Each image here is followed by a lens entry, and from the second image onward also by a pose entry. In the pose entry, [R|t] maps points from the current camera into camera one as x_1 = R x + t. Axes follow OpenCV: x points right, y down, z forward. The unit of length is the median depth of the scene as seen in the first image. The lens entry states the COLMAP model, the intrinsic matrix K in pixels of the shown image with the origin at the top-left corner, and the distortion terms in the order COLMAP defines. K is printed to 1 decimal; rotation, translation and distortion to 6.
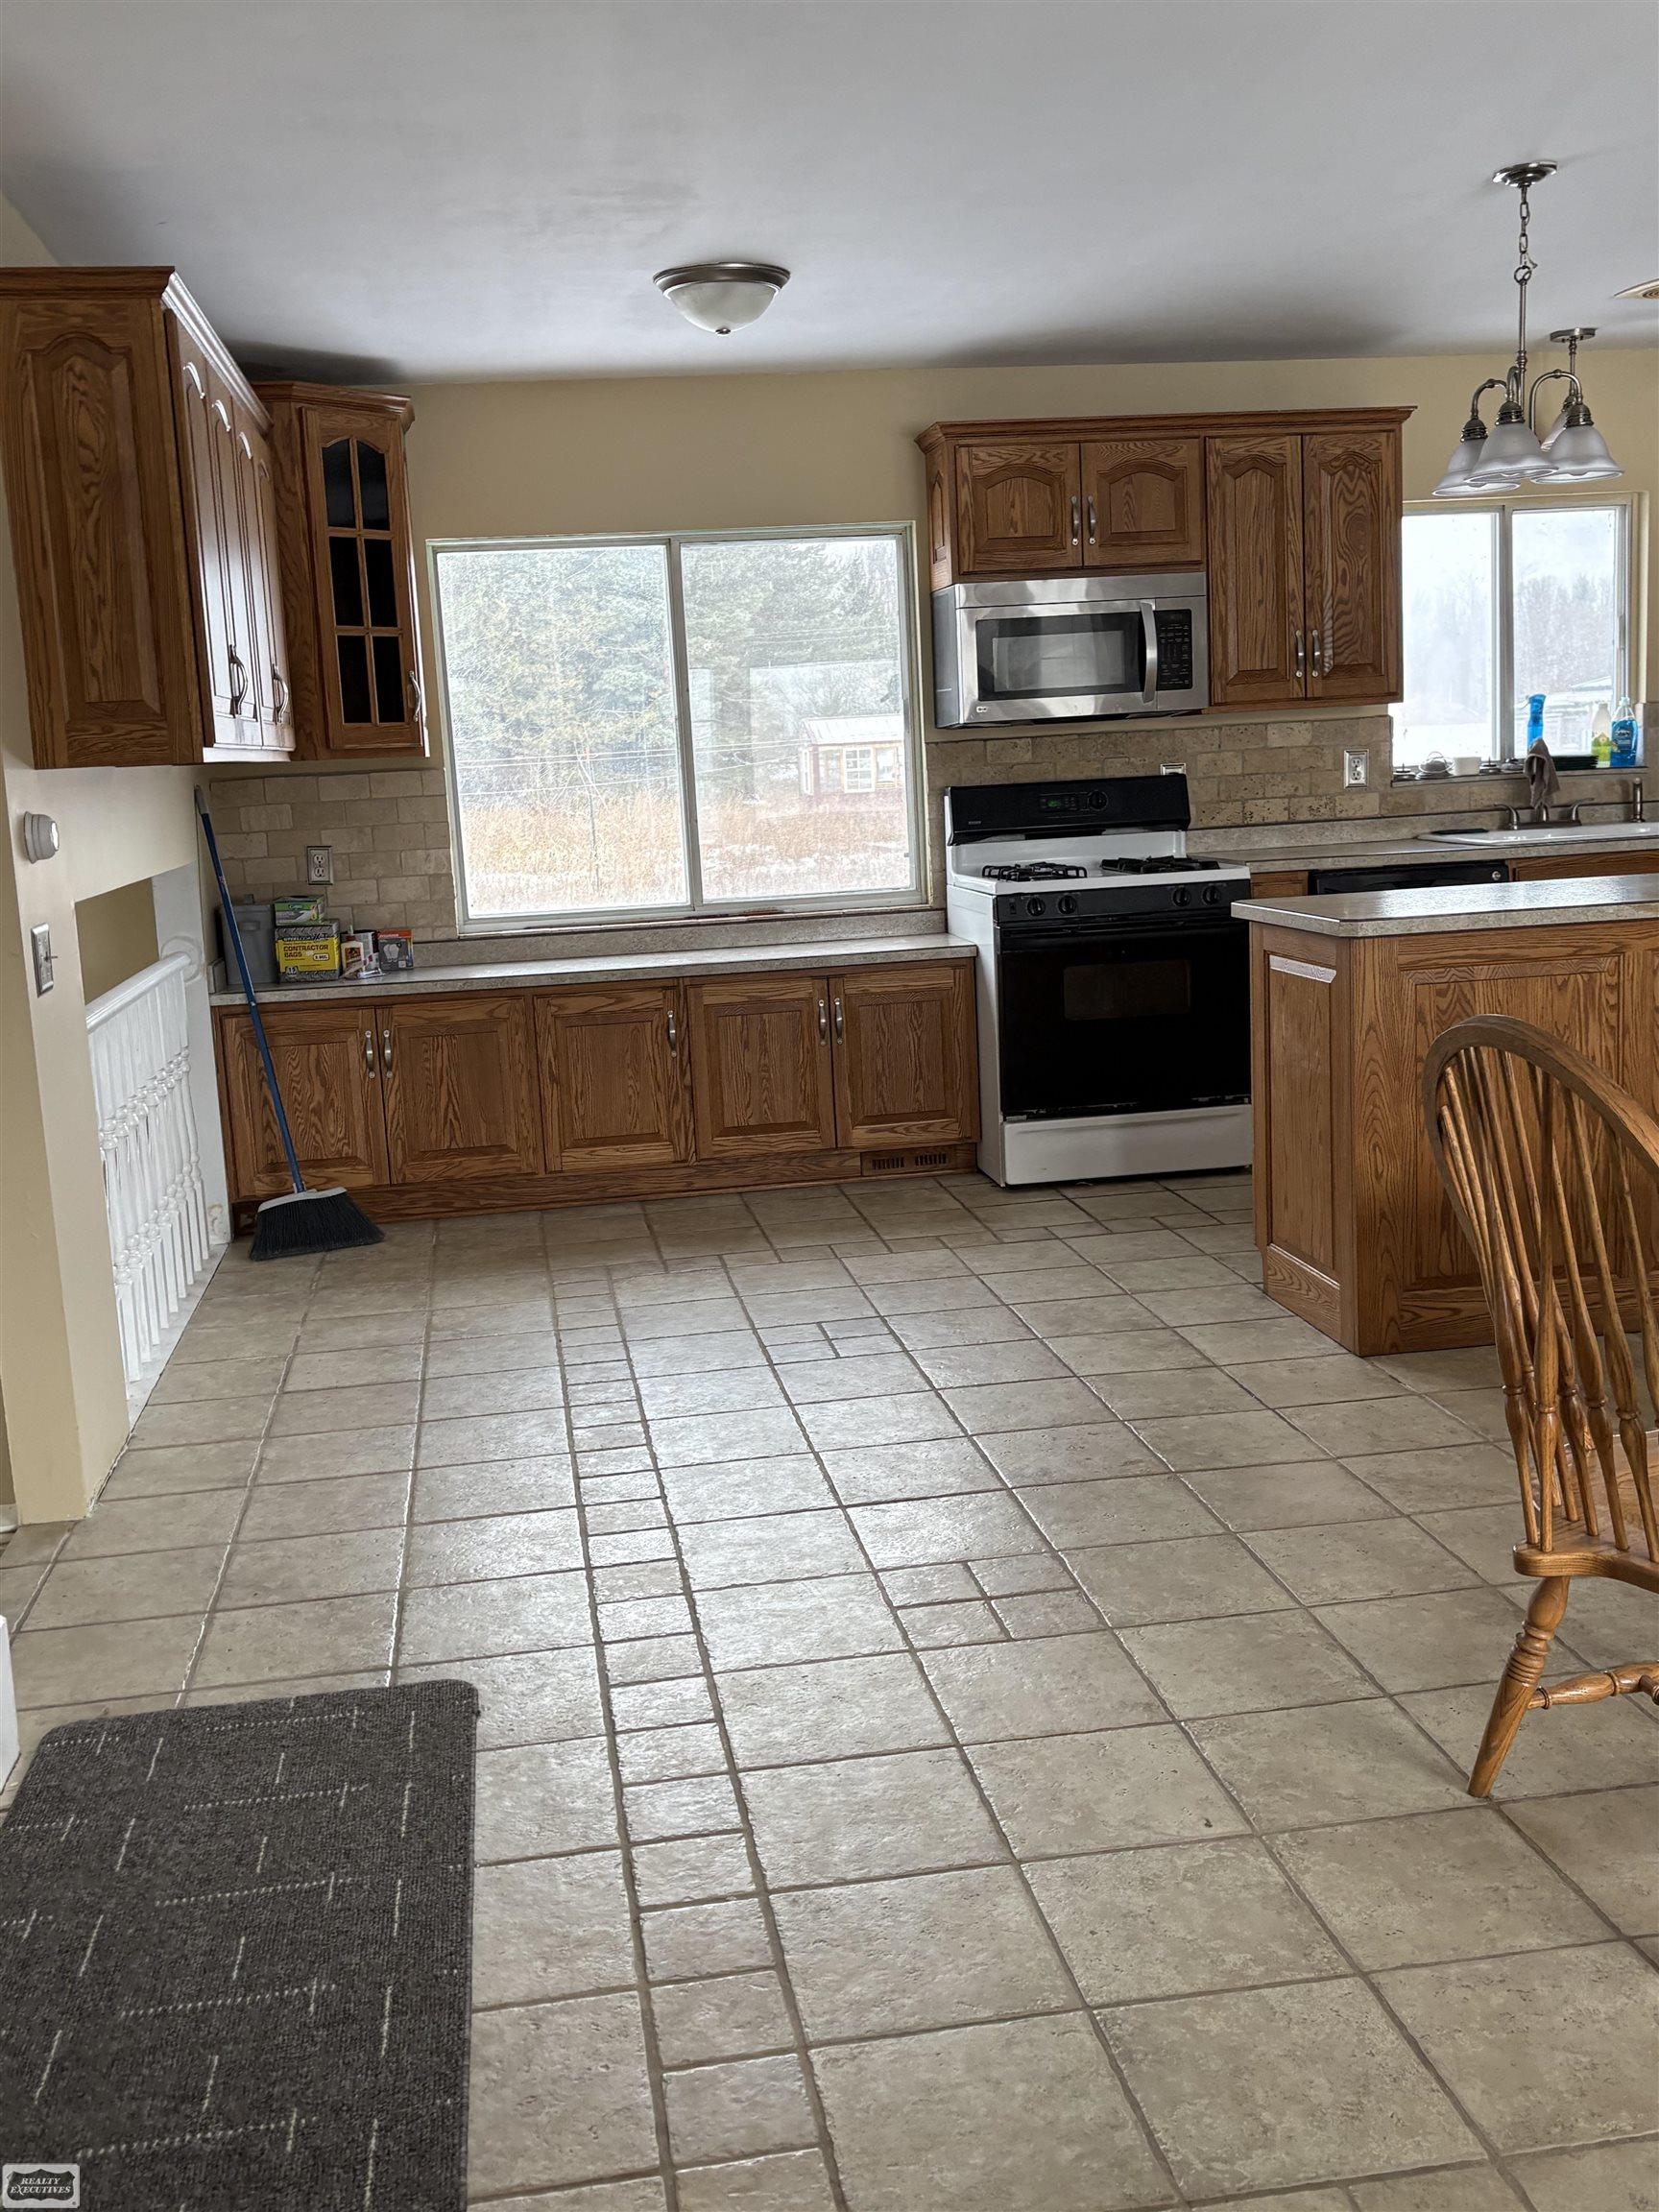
lens RADIAL K [[2114.1, 0, 829.5], [0, 2114.1, 1106.0], [0, 0, 1]] dist [0.144025, -0.310223]
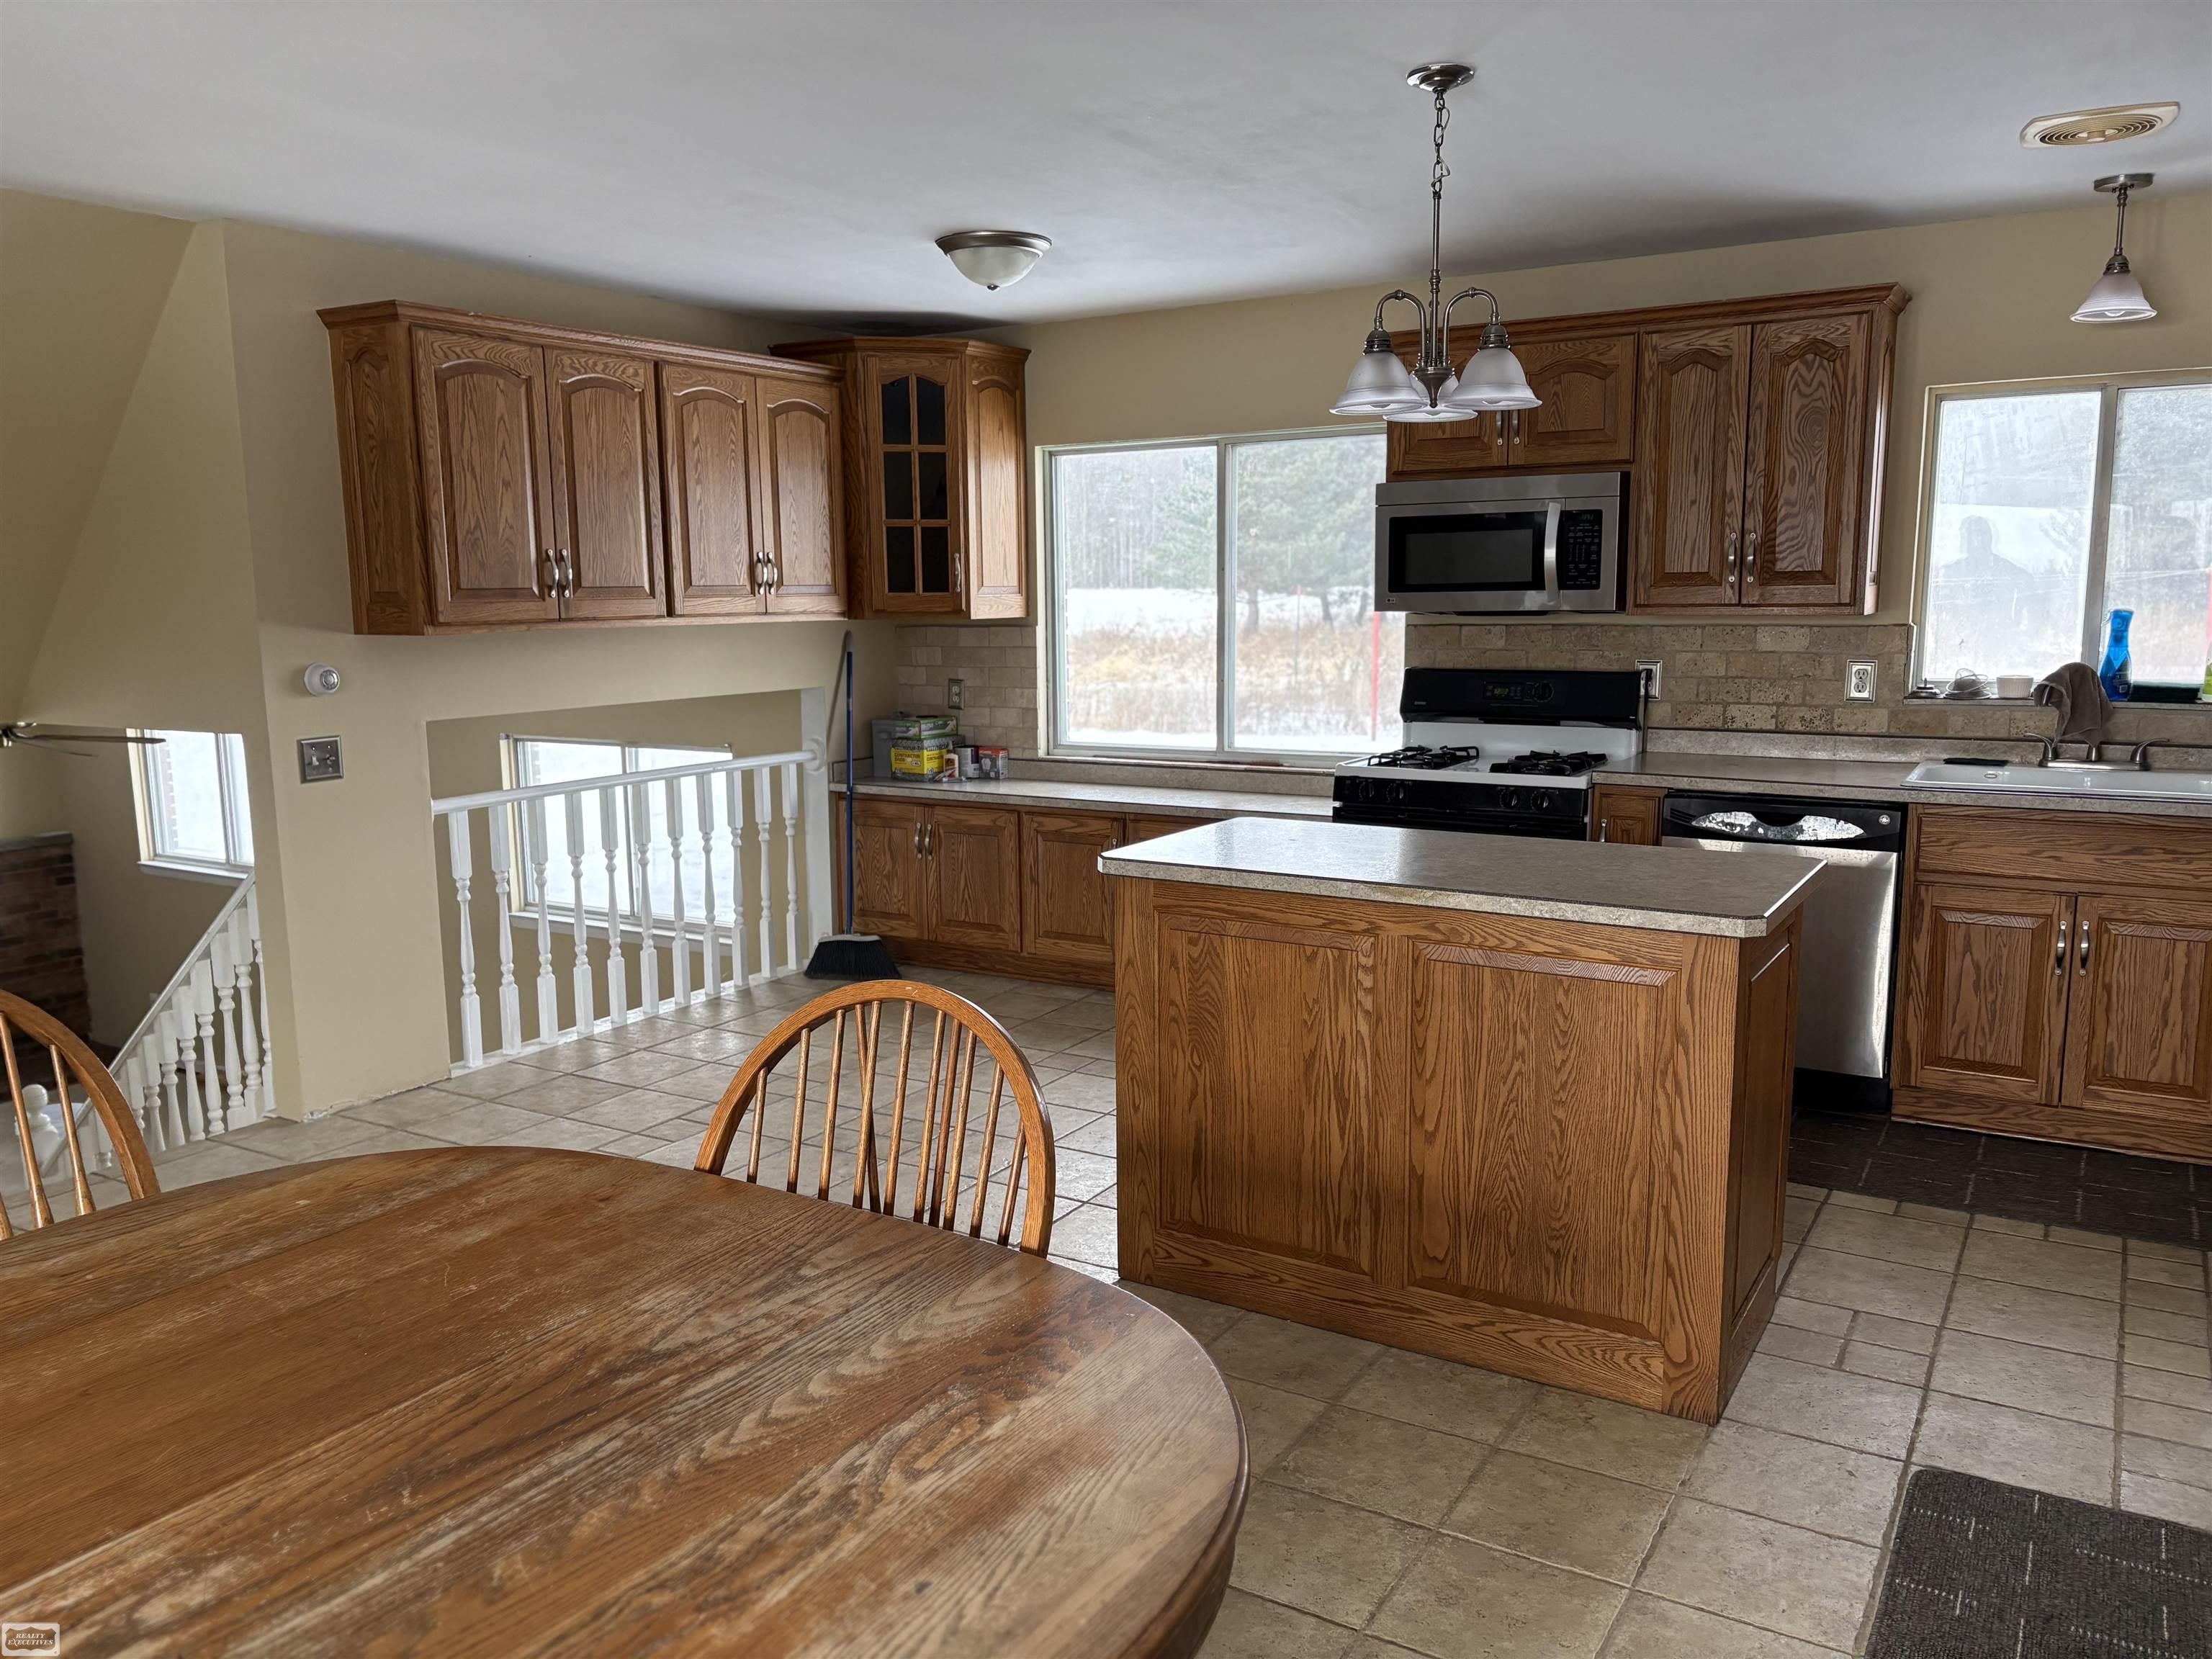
lens RADIAL K [[1676.9, 0, 1105.2], [0, 1676.9, 865.5], [0, 0, 1]] dist [0.065529, -0.078975]
pose [[0.755480, 0.150570, -0.637635, 0.513487], [-0.136237, 0.988063, 0.071904, -0.095023], [0.640851, 0.032548, 0.766975, 0.261161]]
